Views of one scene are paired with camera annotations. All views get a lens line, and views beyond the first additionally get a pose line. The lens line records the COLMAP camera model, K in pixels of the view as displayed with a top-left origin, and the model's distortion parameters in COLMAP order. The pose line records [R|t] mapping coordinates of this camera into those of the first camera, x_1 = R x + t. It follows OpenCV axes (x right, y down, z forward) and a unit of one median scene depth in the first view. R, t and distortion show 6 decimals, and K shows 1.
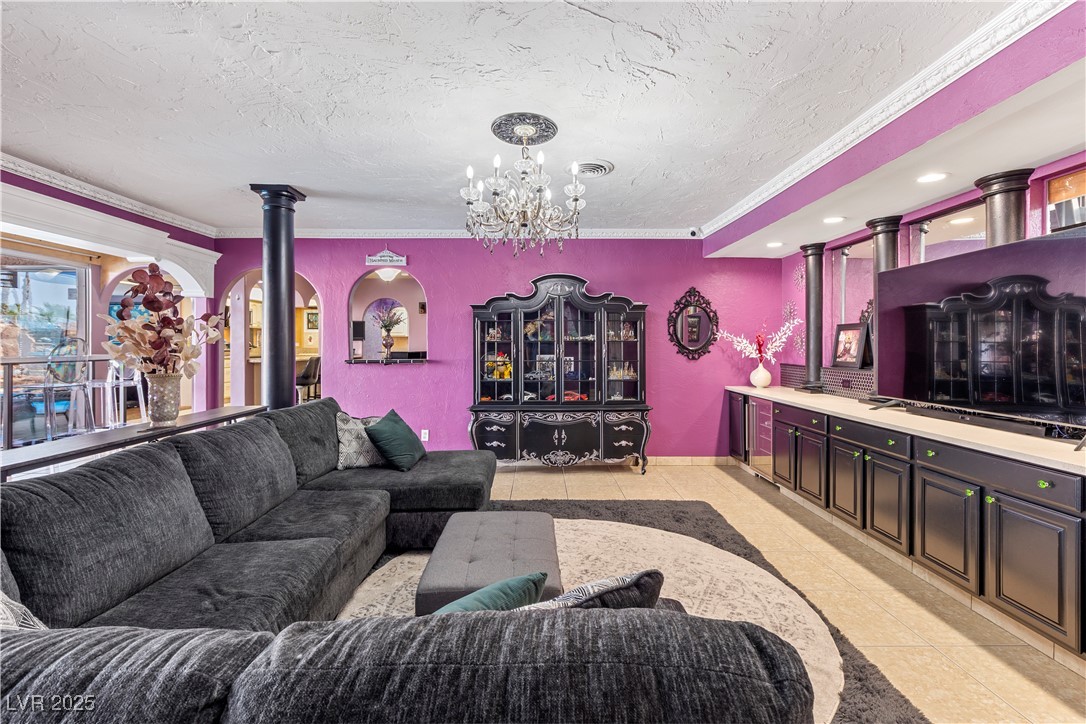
lens RADIAL K [[492.4, 0, 548.2], [0, 492.4, 353.0], [0, 0, 1]] dist [0.001192, -0.000107]
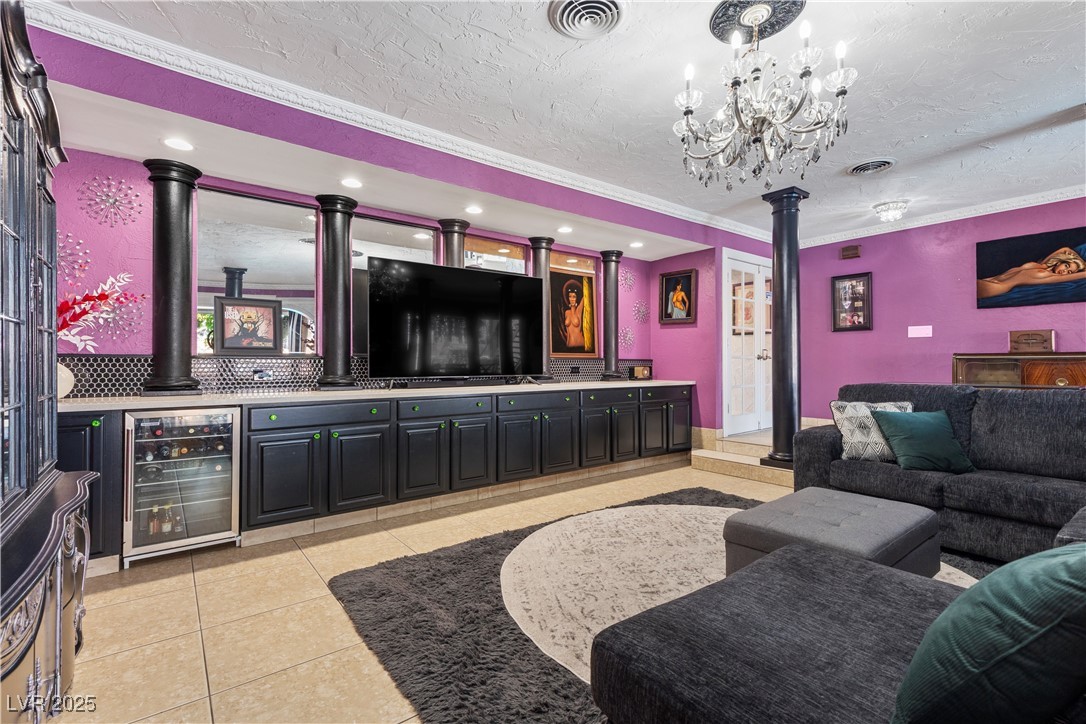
lens RADIAL K [[492.4, 0, 548.2], [0, 492.4, 353.0], [0, 0, 1]] dist [0.001192, -0.000107]
pose [[-0.608977, 0.014792, 0.793050, -0.252439], [0.014244, 0.999869, -0.007711, 0.035567], [-0.793060, 0.006601, -0.609107, 0.950052]]
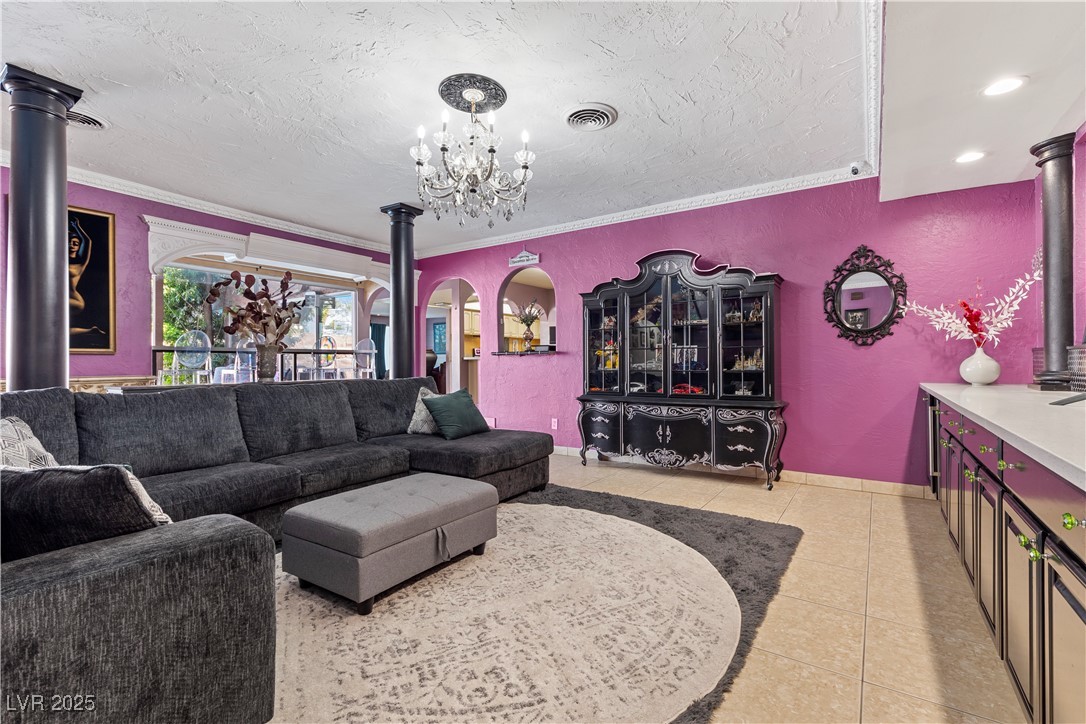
lens RADIAL K [[488.4, 0, 544.5], [0, 488.4, 366.9], [0, 0, 1]] dist [0.003258, 0.000256]
pose [[0.820040, 0.002025, -0.572302, 0.348372], [-0.004418, 0.999986, -0.002791, 0.053451], [0.572289, 0.004817, 0.820038, 0.152373]]
